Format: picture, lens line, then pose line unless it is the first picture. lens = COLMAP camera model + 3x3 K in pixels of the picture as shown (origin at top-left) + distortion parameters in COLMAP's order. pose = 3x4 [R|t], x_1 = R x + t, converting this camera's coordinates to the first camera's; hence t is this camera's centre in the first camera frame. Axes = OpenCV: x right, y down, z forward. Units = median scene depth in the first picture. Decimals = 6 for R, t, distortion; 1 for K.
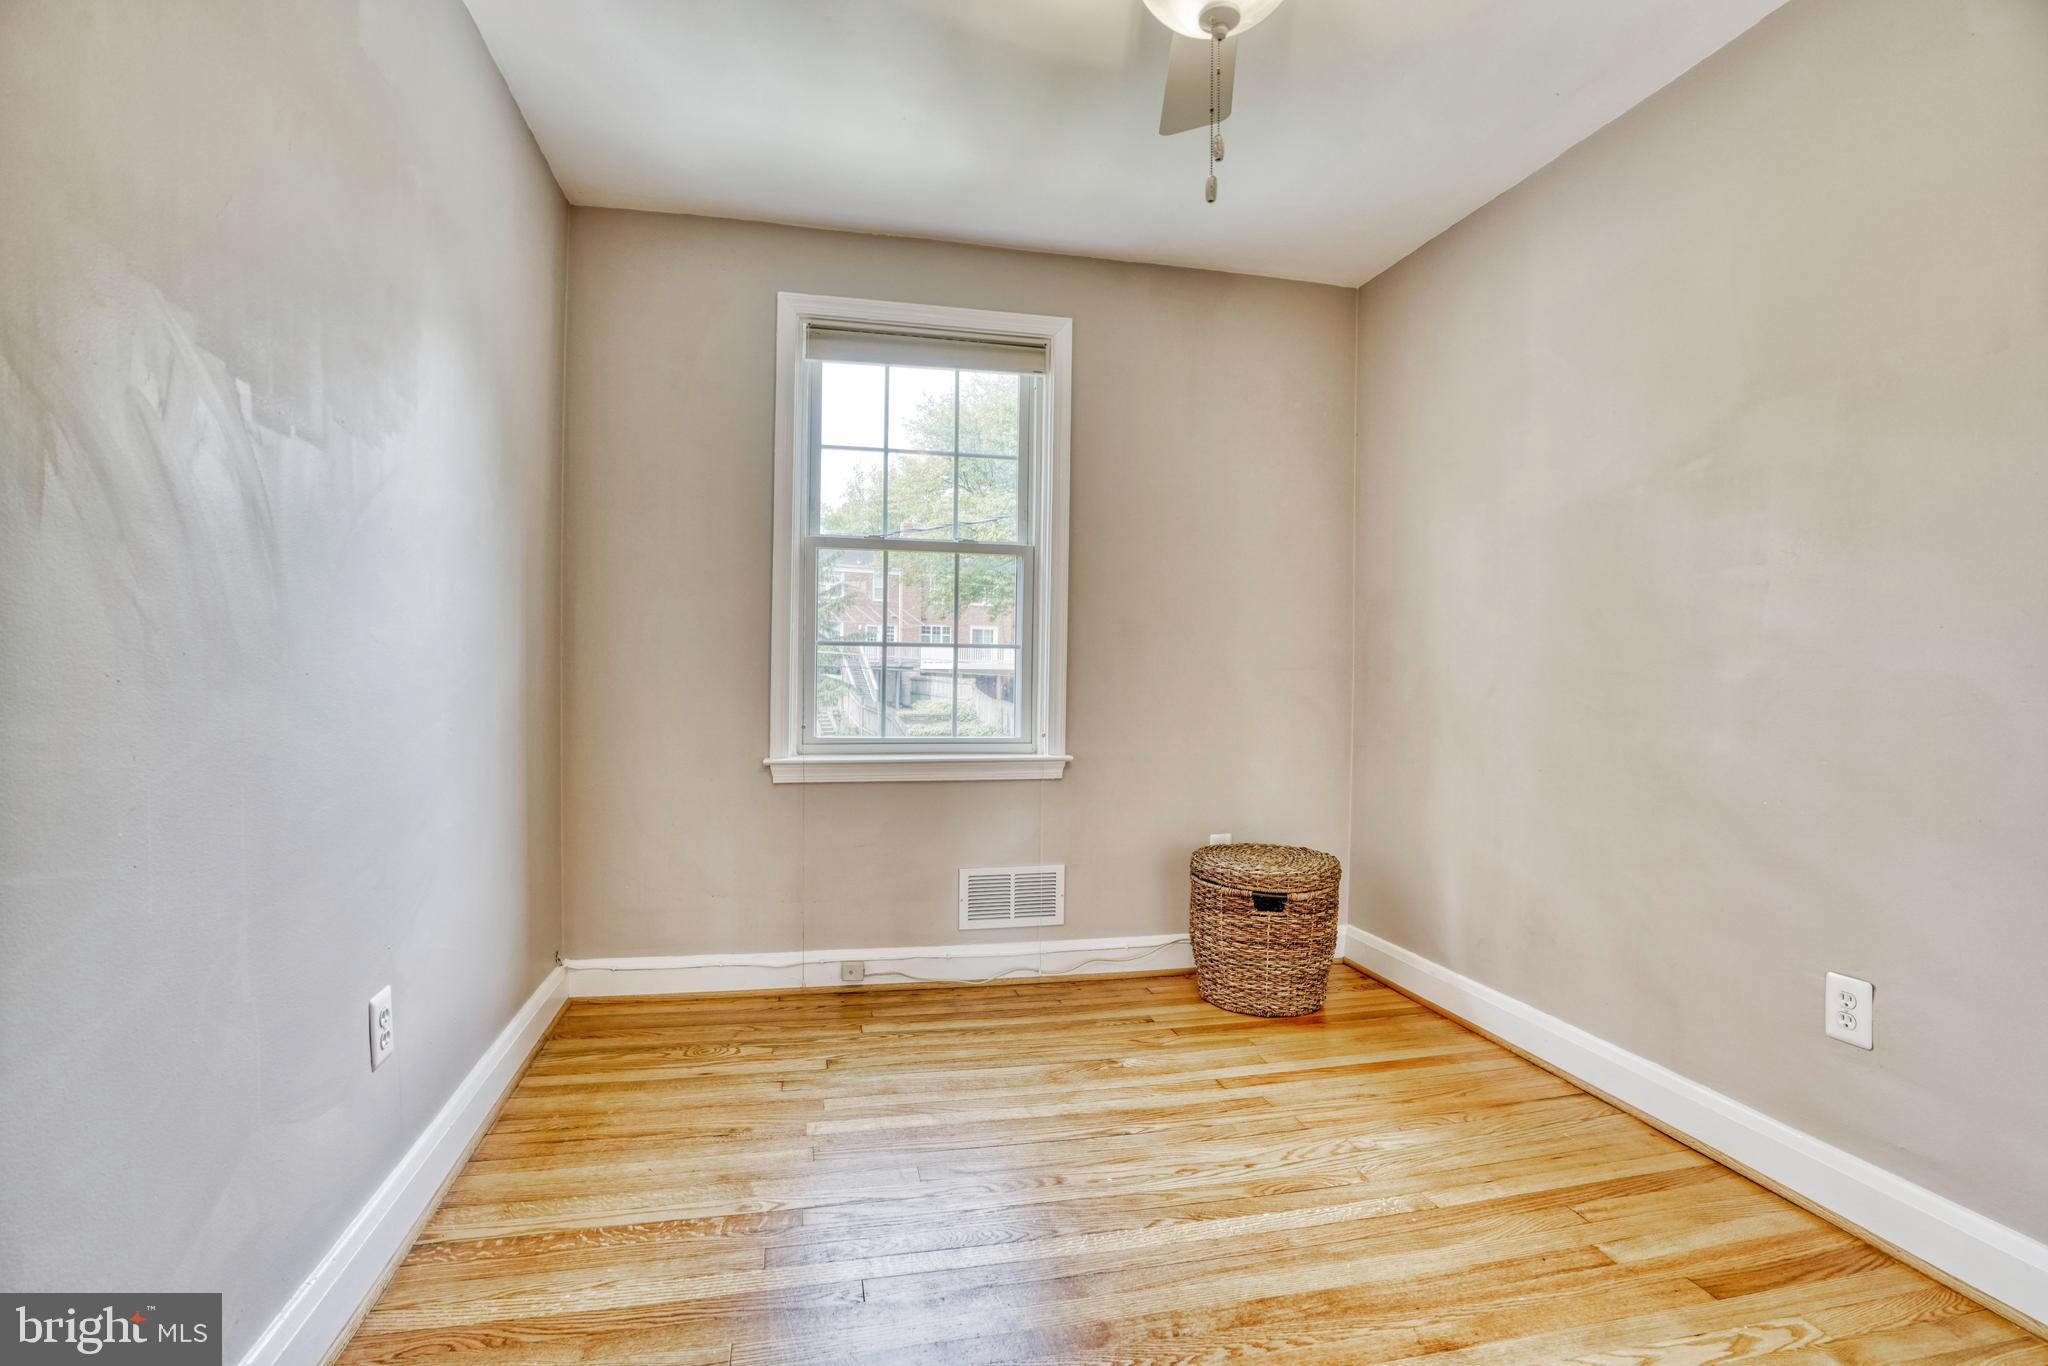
lens RADIAL K [[962.5, 0, 1007.4], [0, 962.5, 690.9], [0, 0, 1]] dist [-0.071921, 0.031637]
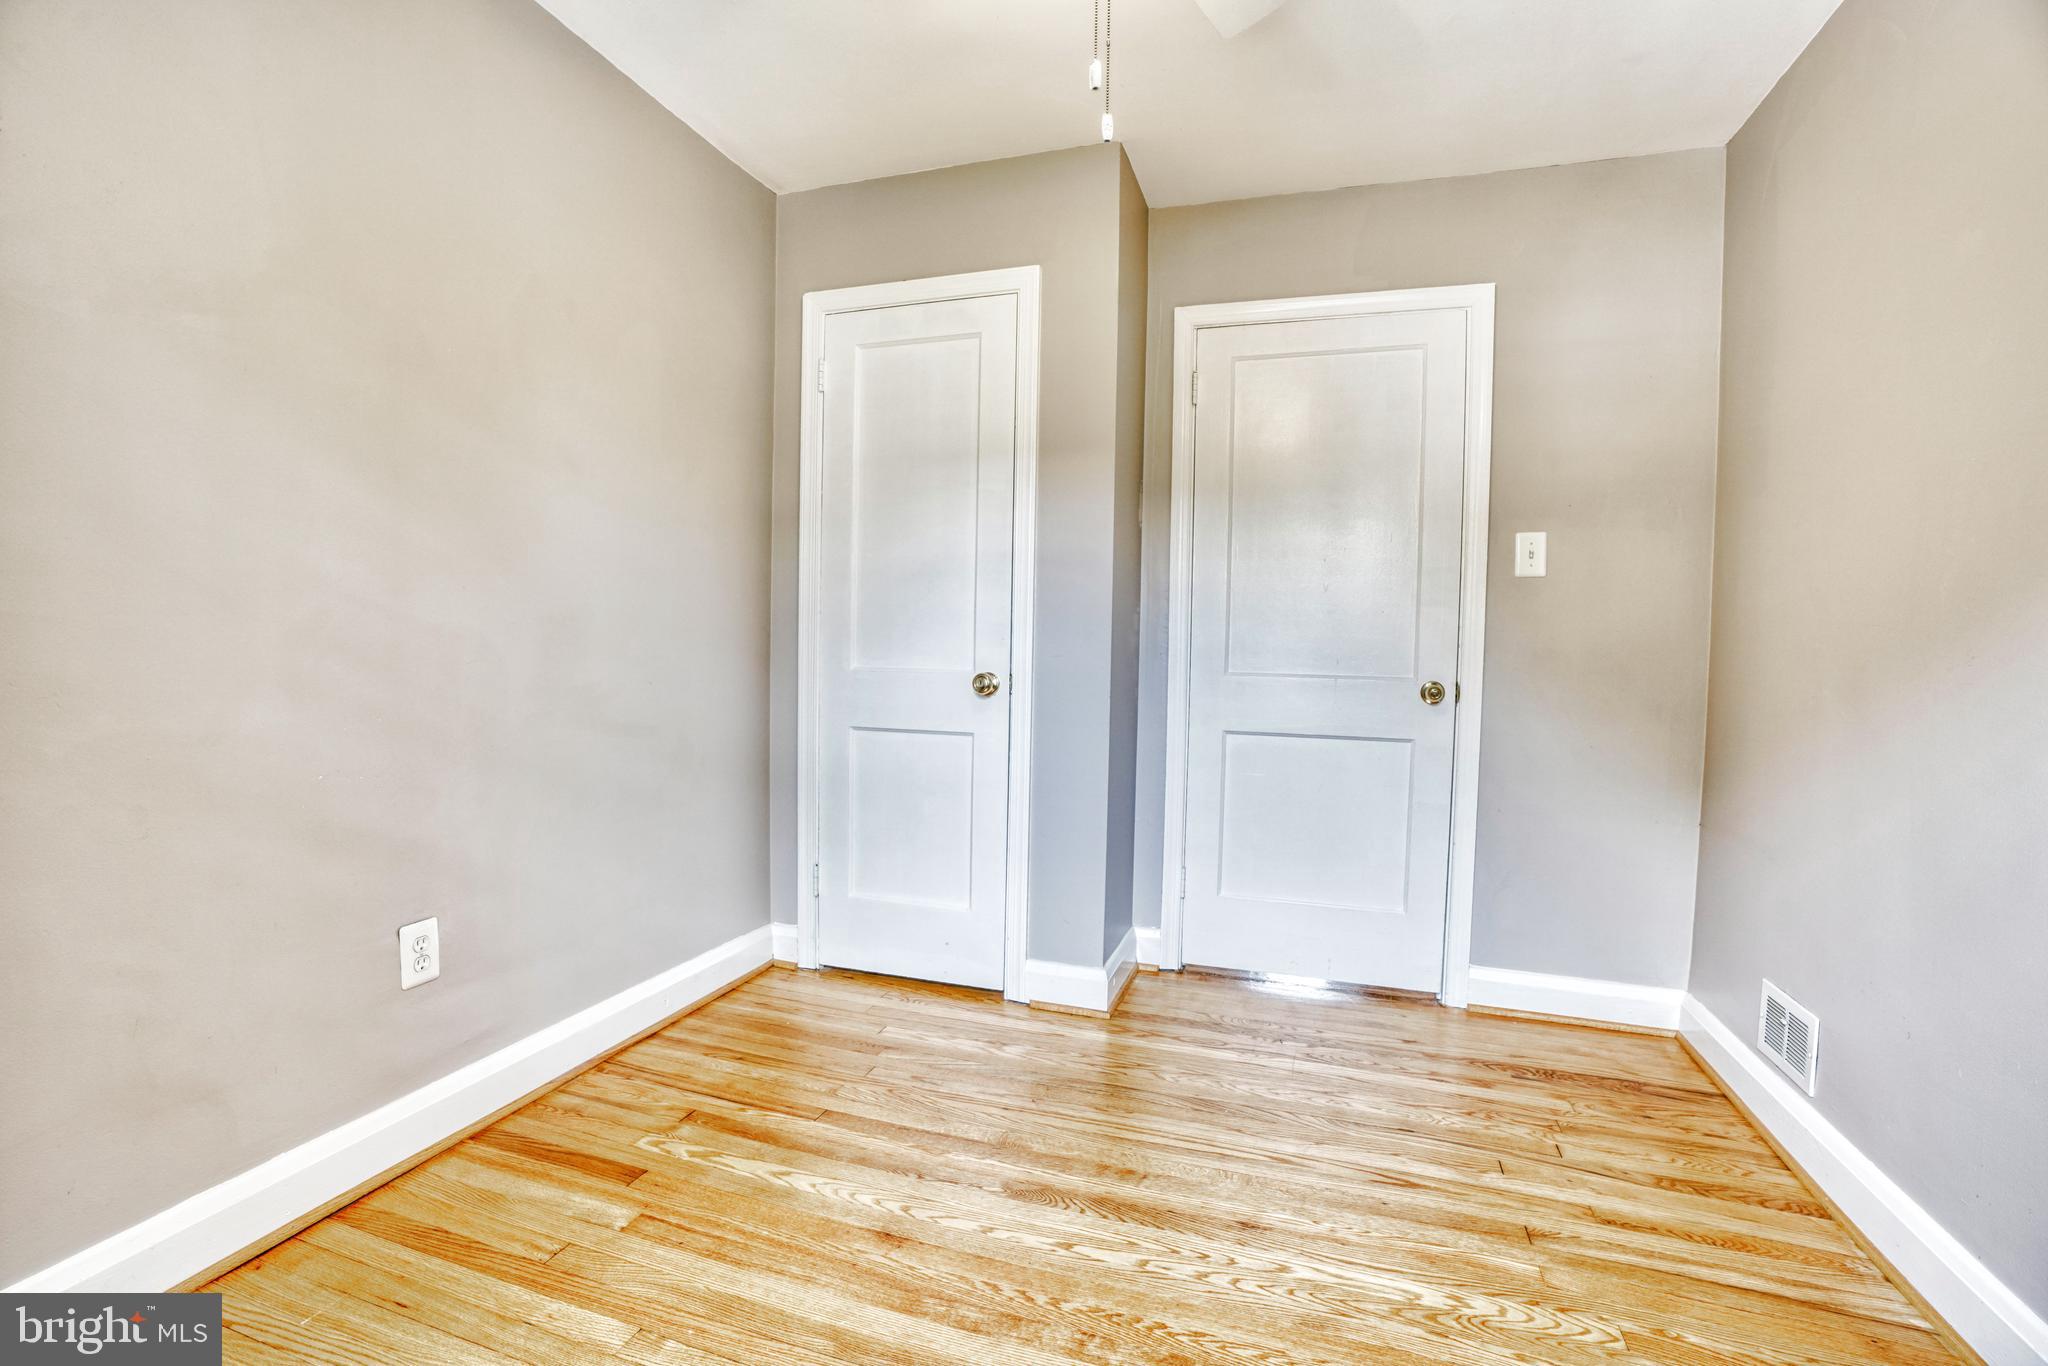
lens RADIAL K [[962.5, 0, 1007.4], [0, 962.5, 690.9], [0, 0, 1]] dist [-0.071921, 0.031637]
pose [[-0.856491, -0.061347, 0.512504, -0.171897], [-0.025177, 0.996695, 0.077230, -0.044079], [-0.515548, 0.053244, -0.855205, 1.566512]]
